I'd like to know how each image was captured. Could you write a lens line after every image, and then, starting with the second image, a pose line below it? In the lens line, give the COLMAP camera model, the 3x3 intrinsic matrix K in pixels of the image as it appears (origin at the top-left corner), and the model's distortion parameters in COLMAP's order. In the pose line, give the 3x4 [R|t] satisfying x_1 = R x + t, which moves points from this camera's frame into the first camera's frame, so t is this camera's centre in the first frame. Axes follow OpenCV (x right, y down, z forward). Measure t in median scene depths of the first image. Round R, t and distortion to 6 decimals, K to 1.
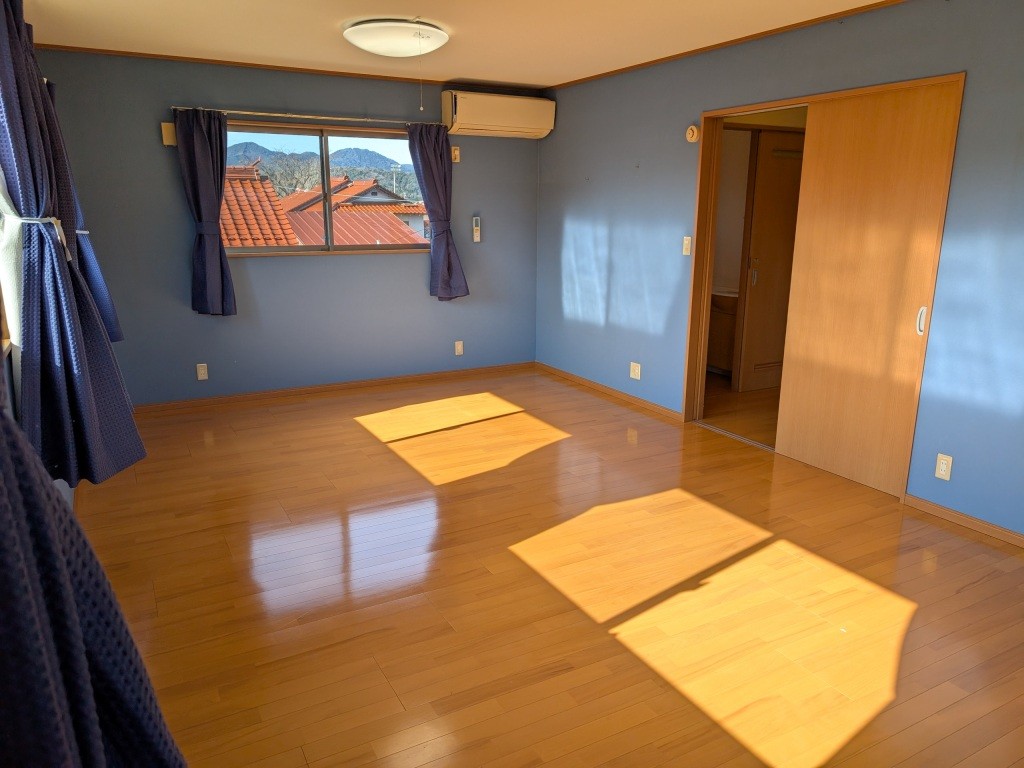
lens RADIAL K [[725.1, 0, 512.0], [0, 725.1, 384.0], [0, 0, 1]] dist [0.023949, -0.002145]
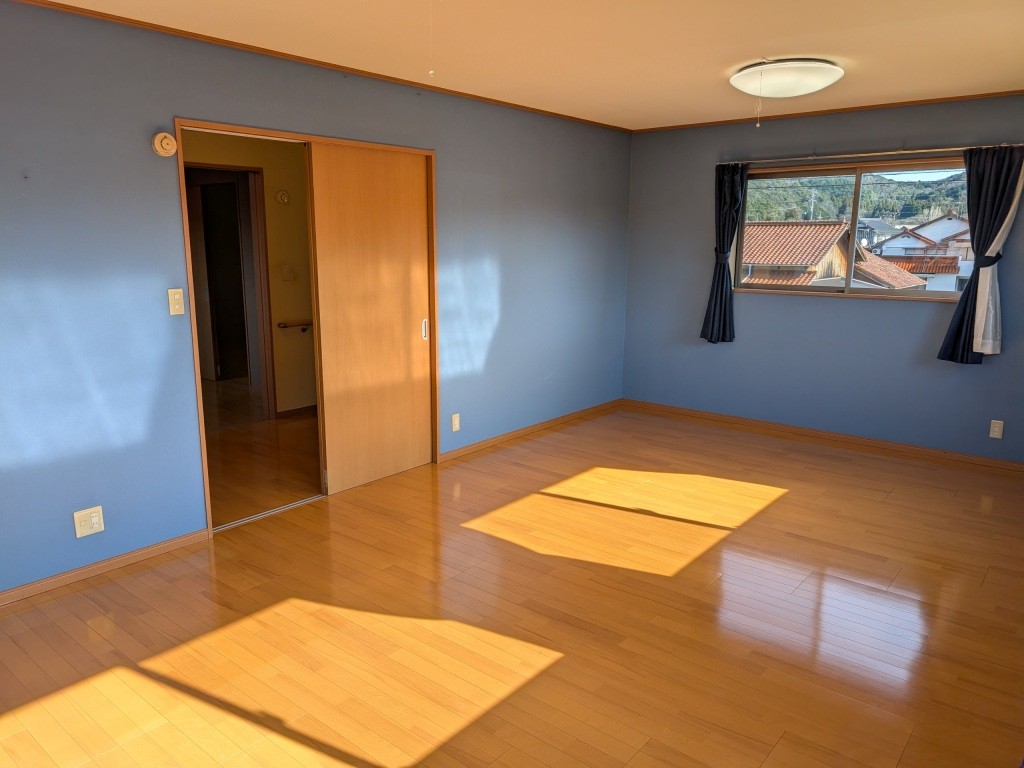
lens RADIAL K [[725.1, 0, 512.0], [0, 725.1, 384.0], [0, 0, 1]] dist [0.023949, -0.002145]
pose [[-0.362719, -0.190140, 0.912295, -0.586552], [0.215589, 0.935285, 0.280648, -0.266464], [-0.906618, 0.298477, -0.298253, 1.028745]]
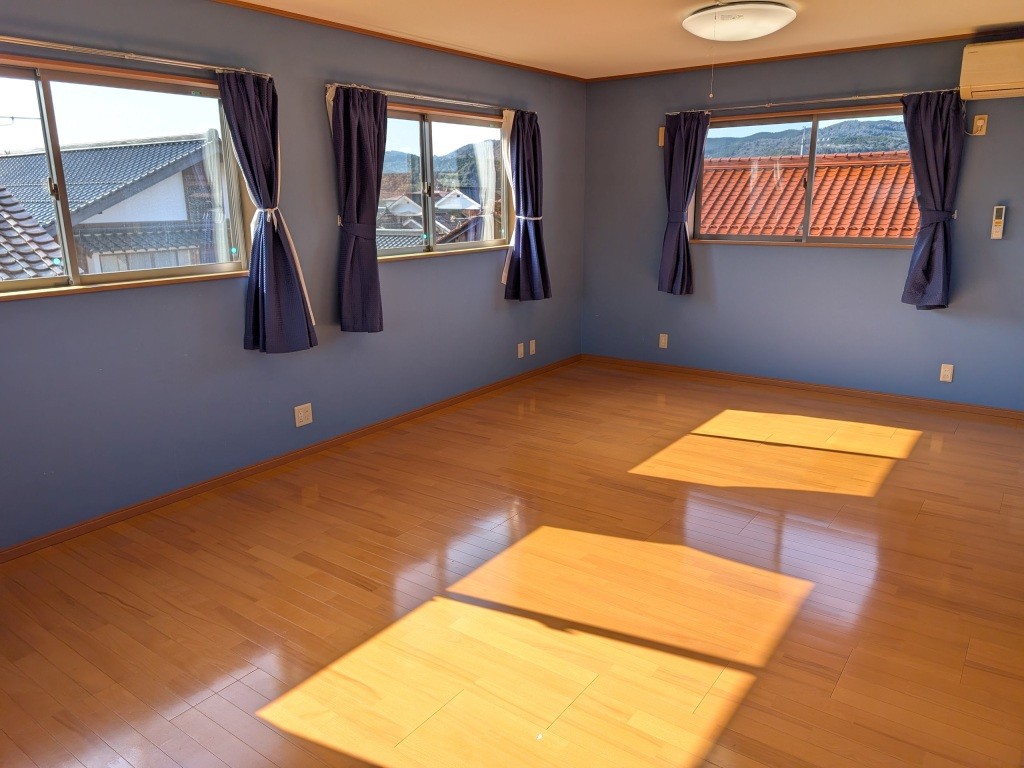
lens RADIAL K [[734.9, 0, 513.8], [0, 734.9, 369.9], [0, 0, 1]] dist [0.060241, -0.080136]
pose [[0.422478, 0.200688, -0.883876, 0.624691], [-0.202385, 0.971445, 0.123834, -0.083131], [0.883489, 0.126567, 0.451030, 0.327584]]
